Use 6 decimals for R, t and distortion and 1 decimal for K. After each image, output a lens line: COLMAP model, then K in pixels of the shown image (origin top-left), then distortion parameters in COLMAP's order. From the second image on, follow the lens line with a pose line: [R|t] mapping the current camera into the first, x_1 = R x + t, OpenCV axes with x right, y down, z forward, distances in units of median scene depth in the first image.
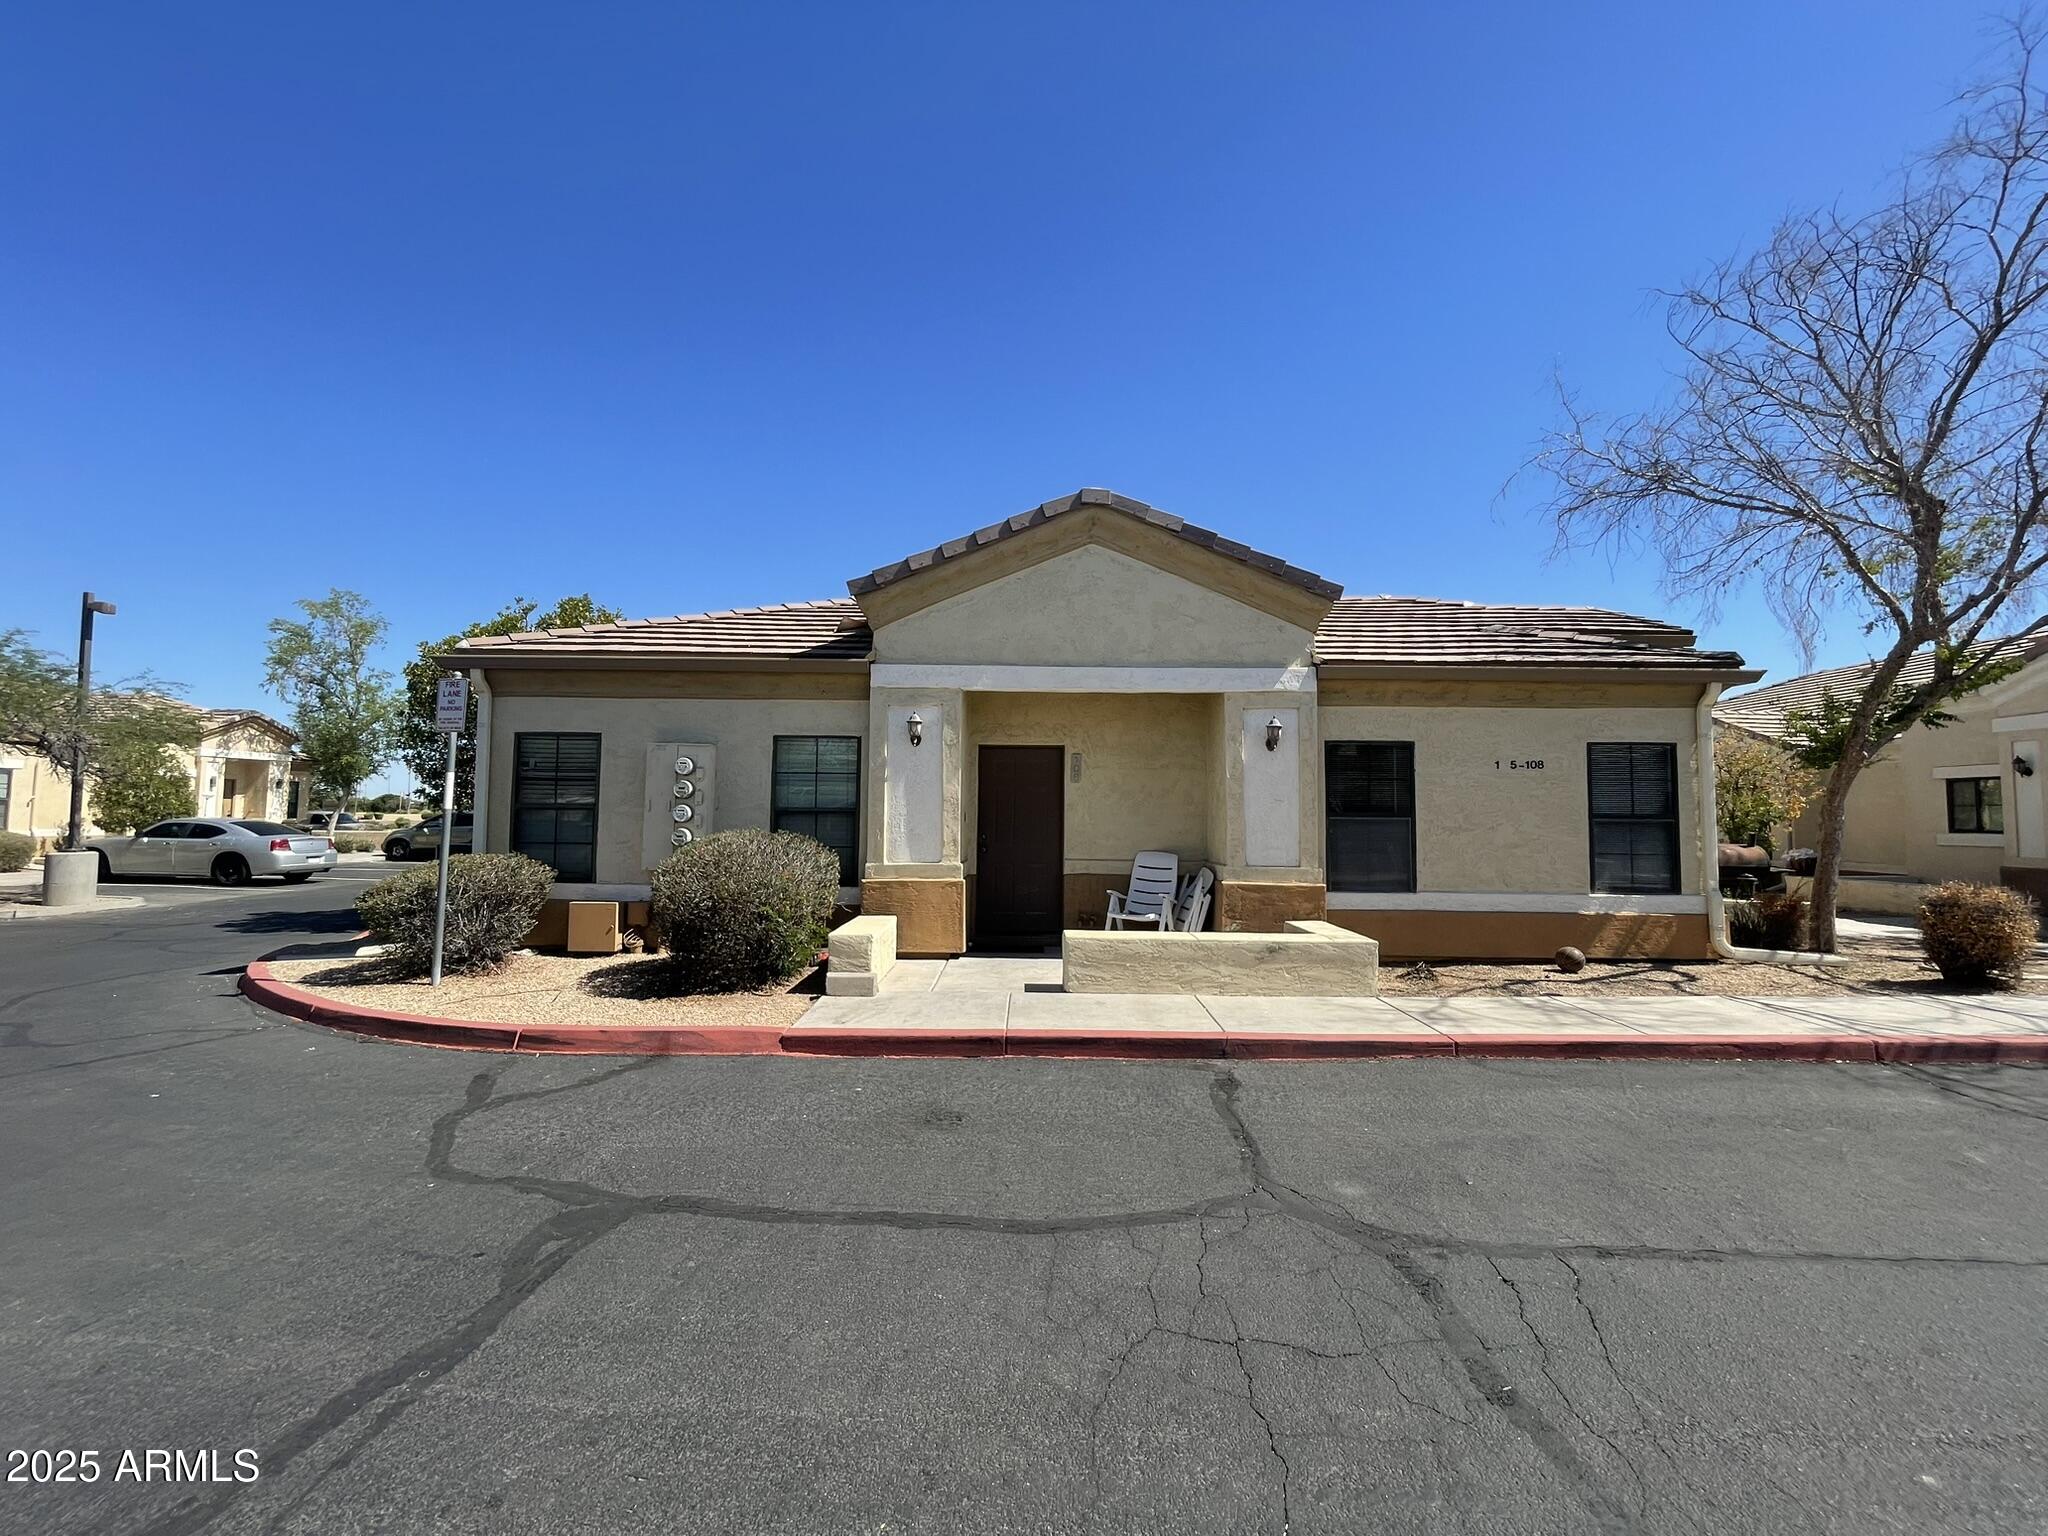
lens RADIAL K [[842.5, 0, 1024.0], [0, 842.5, 768.0], [0, 0, 1]] dist [-0.002160, 0.000064]
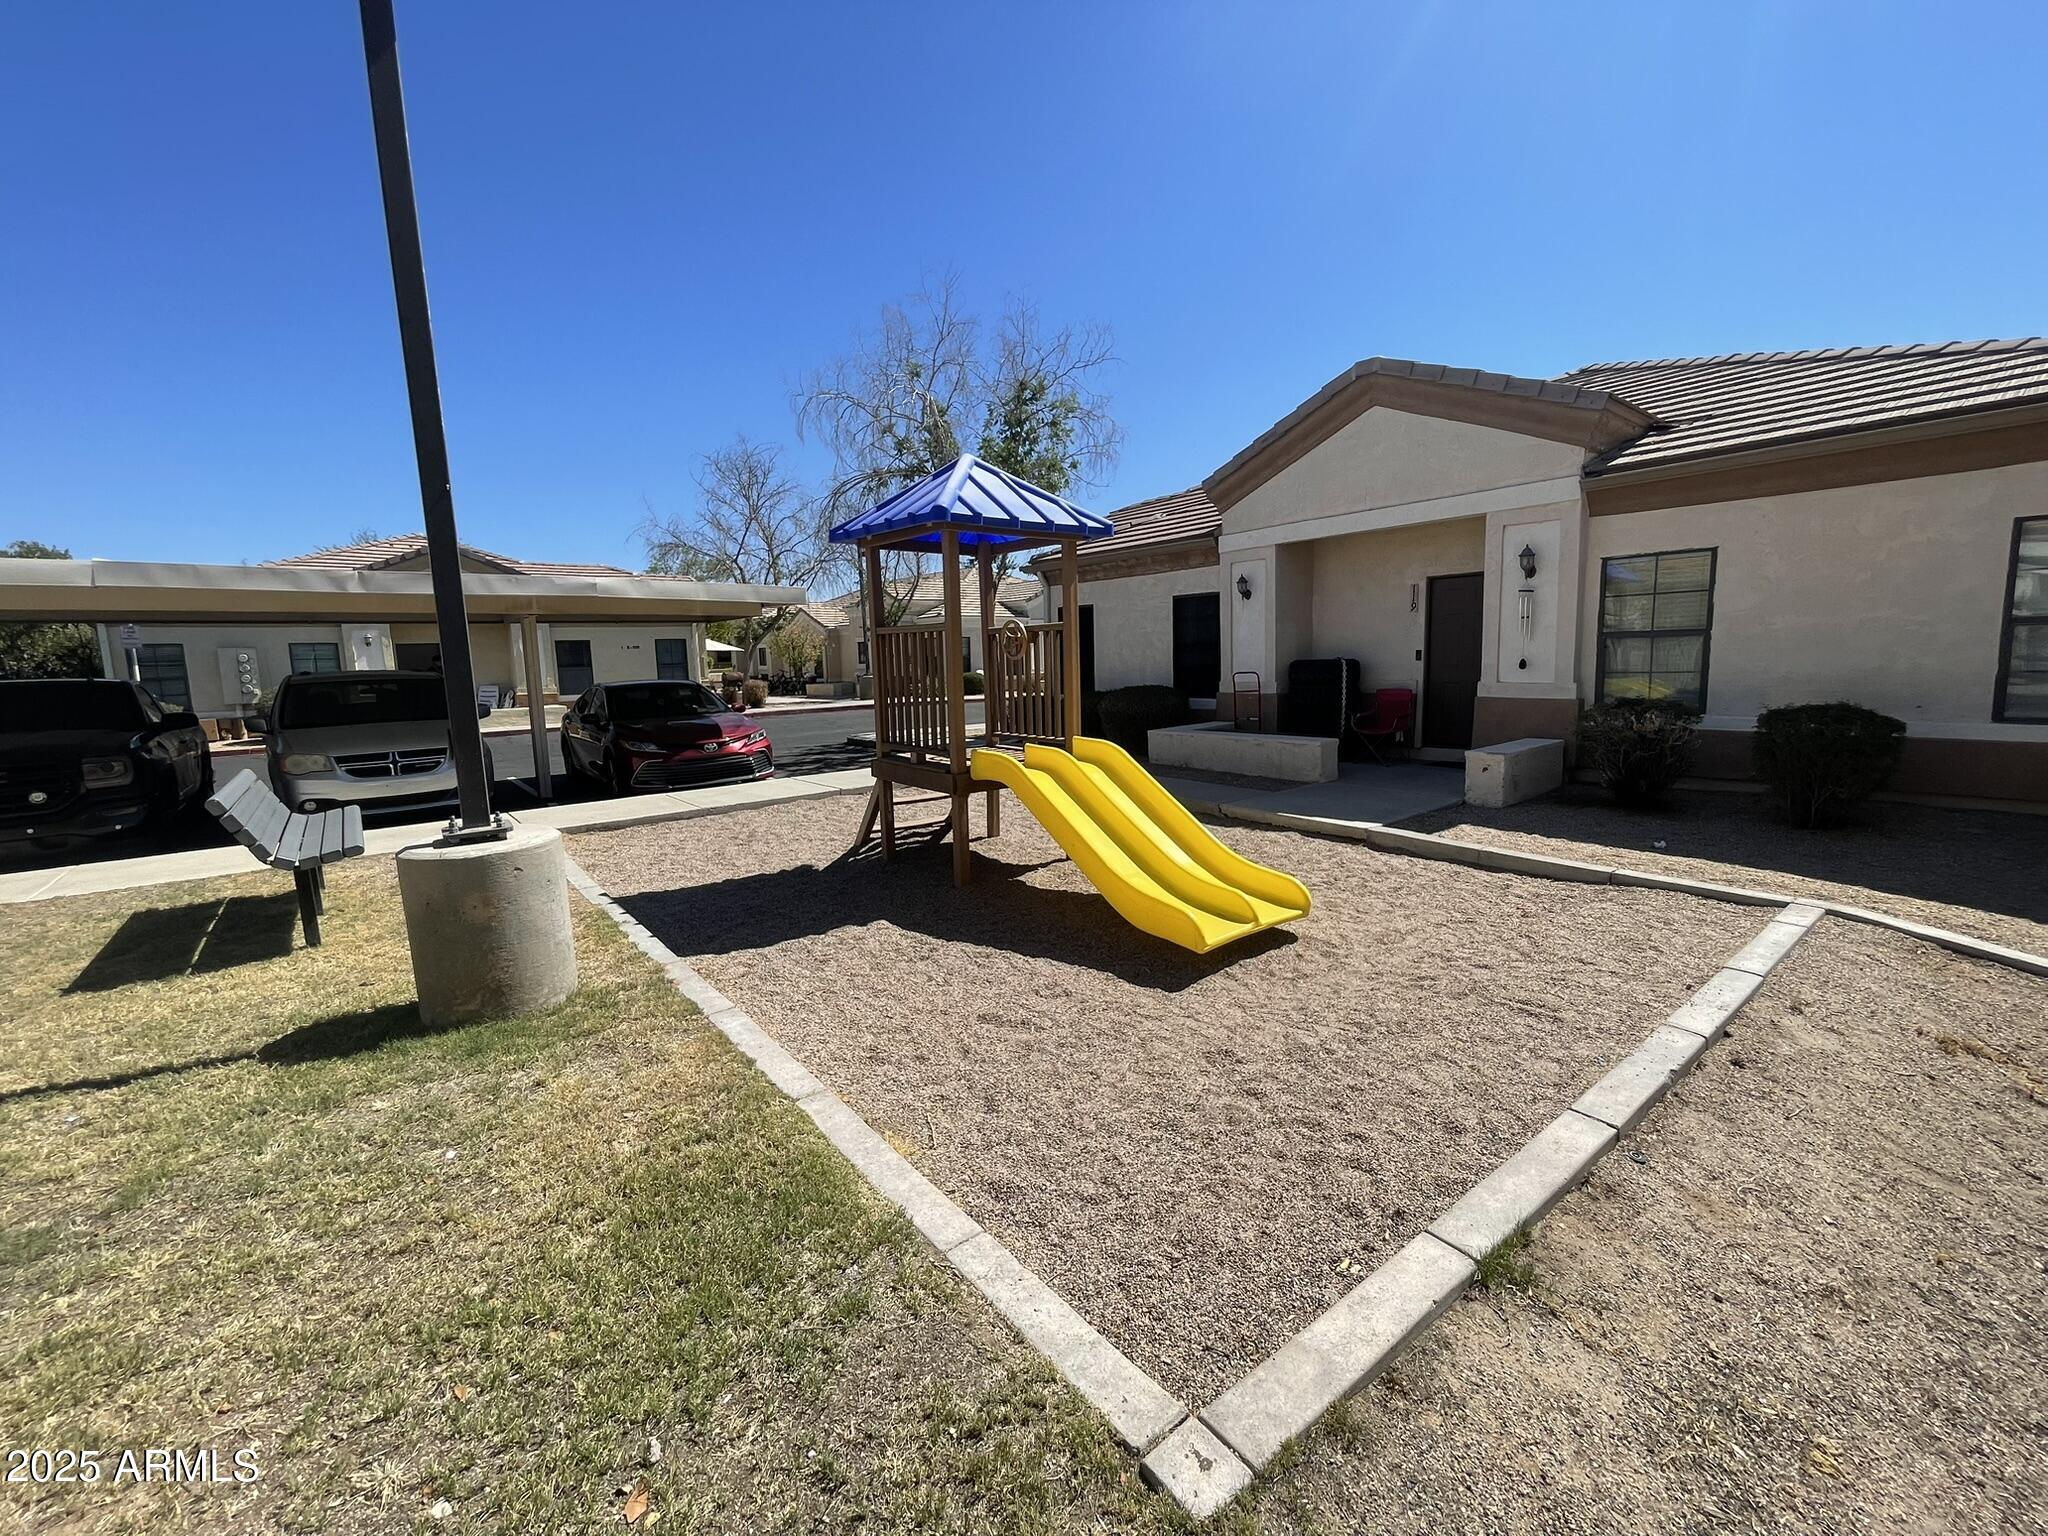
lens RADIAL K [[842.5, 0, 1024.0], [0, 842.5, 768.0], [0, 0, 1]] dist [-0.002160, 0.000064]
pose [[0.773779, -0.115724, 0.622796, -0.216943], [0.001767, 0.983562, 0.180563, -0.116754], [-0.633453, -0.138616, 0.761264, -2.120692]]
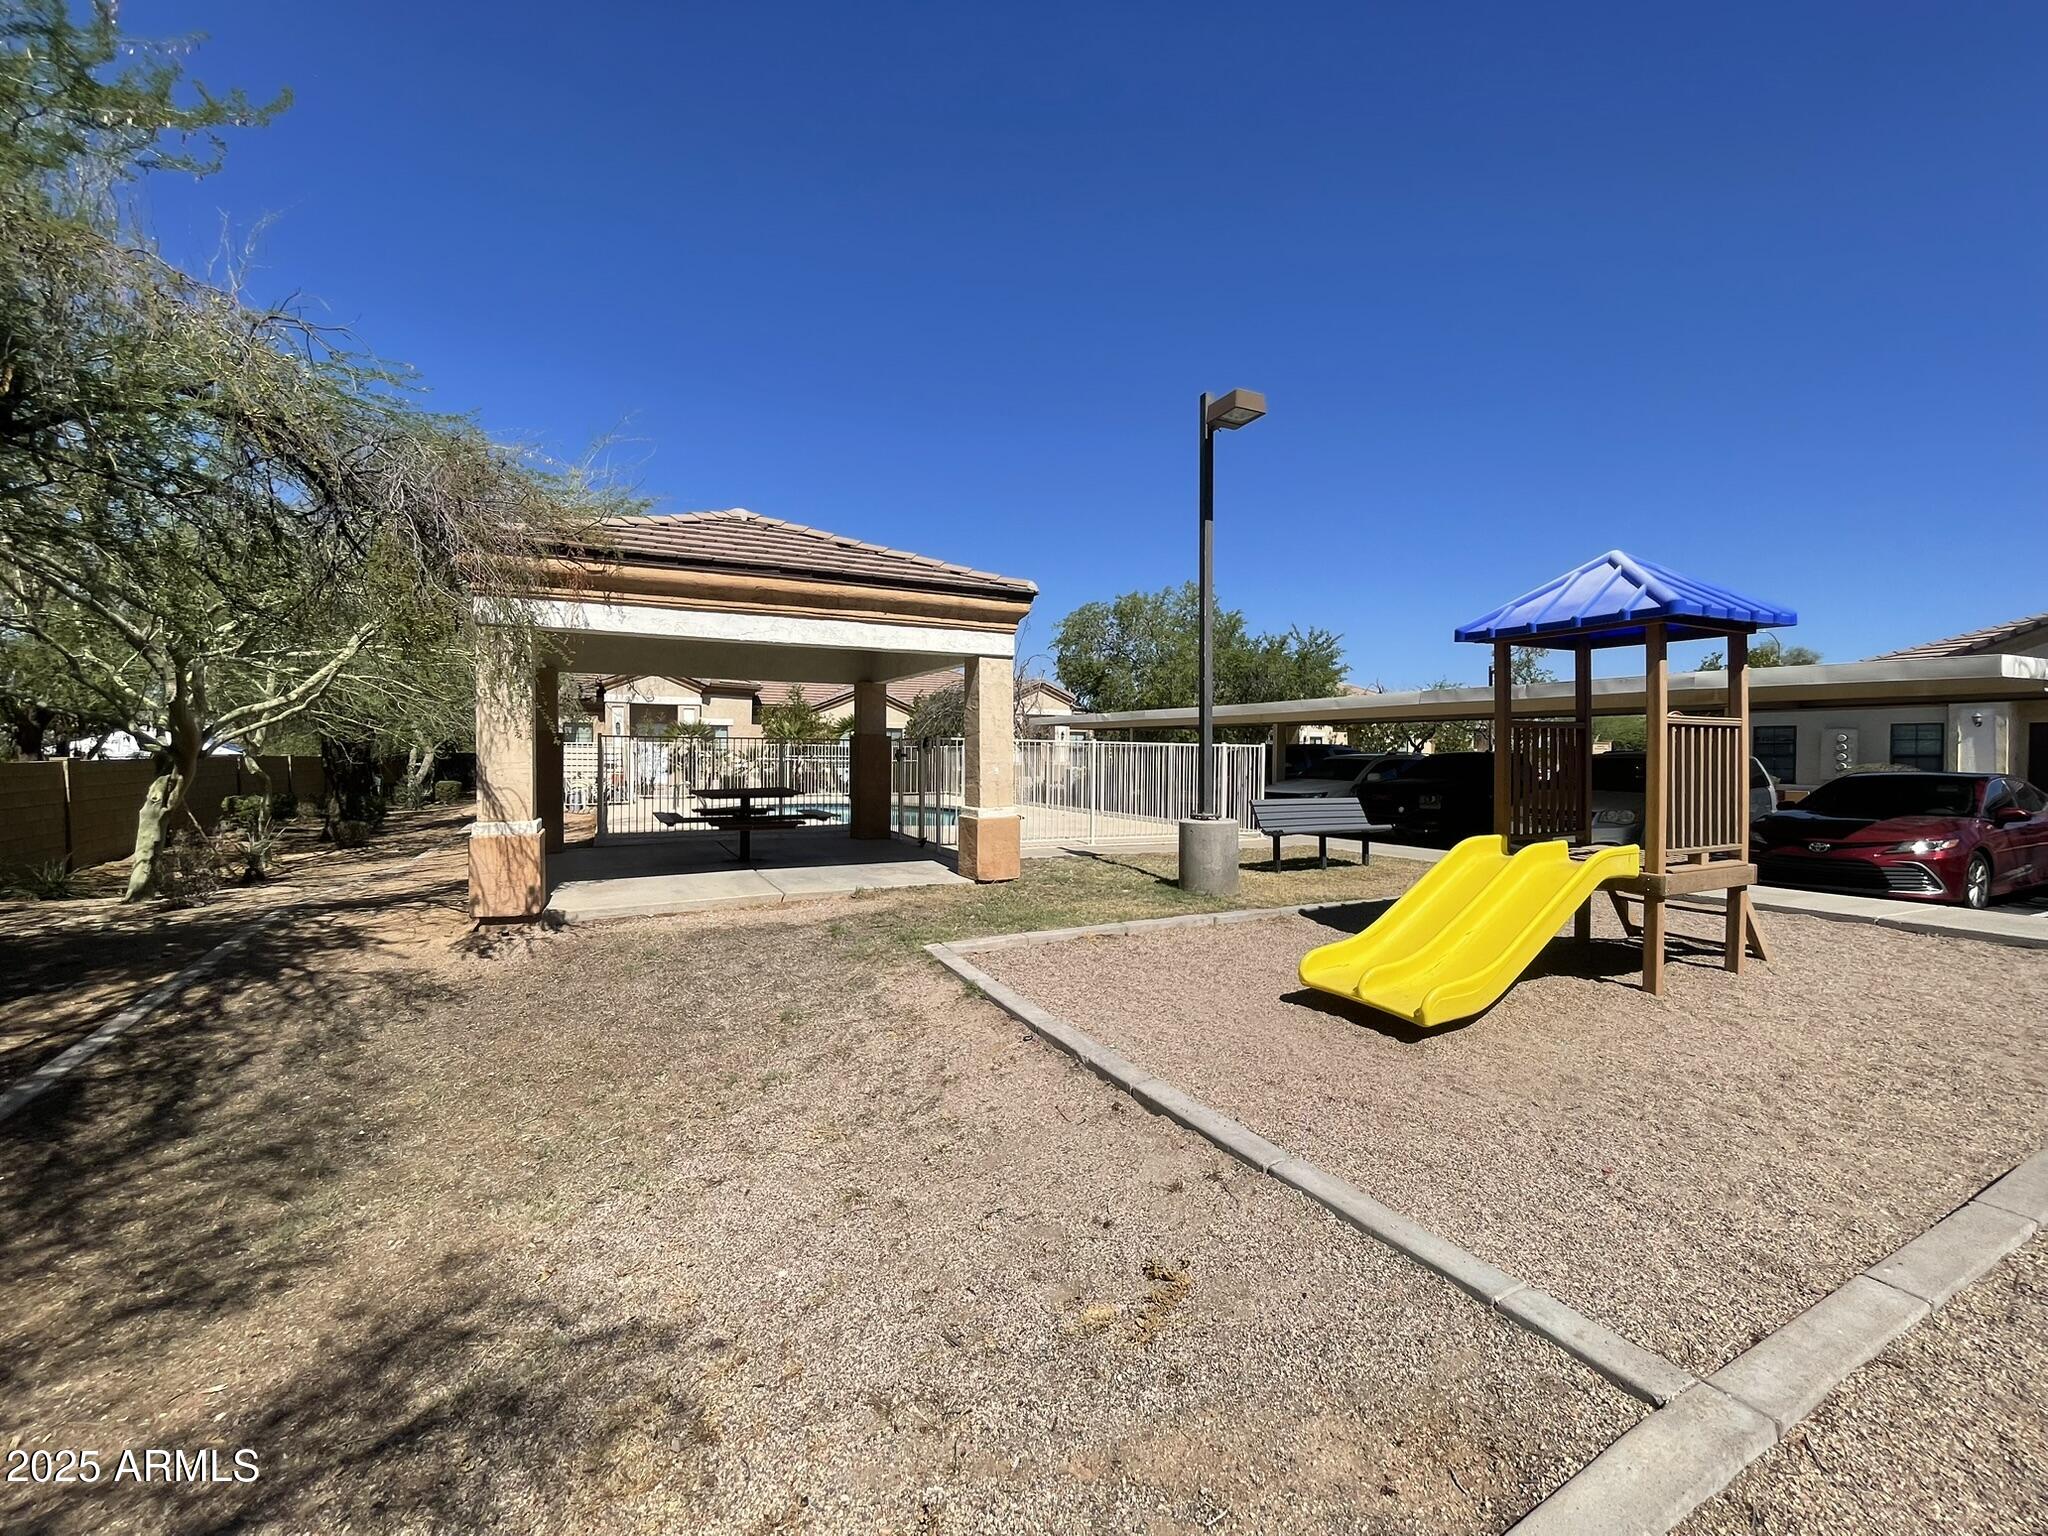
lens RADIAL K [[842.5, 0, 1024.0], [0, 842.5, 768.0], [0, 0, 1]] dist [-0.002160, 0.000064]
pose [[0.470887, 0.003008, -0.882188, 0.650838], [0.050306, 0.998275, 0.030256, -0.111312], [0.880758, -0.058626, 0.469924, -2.301713]]
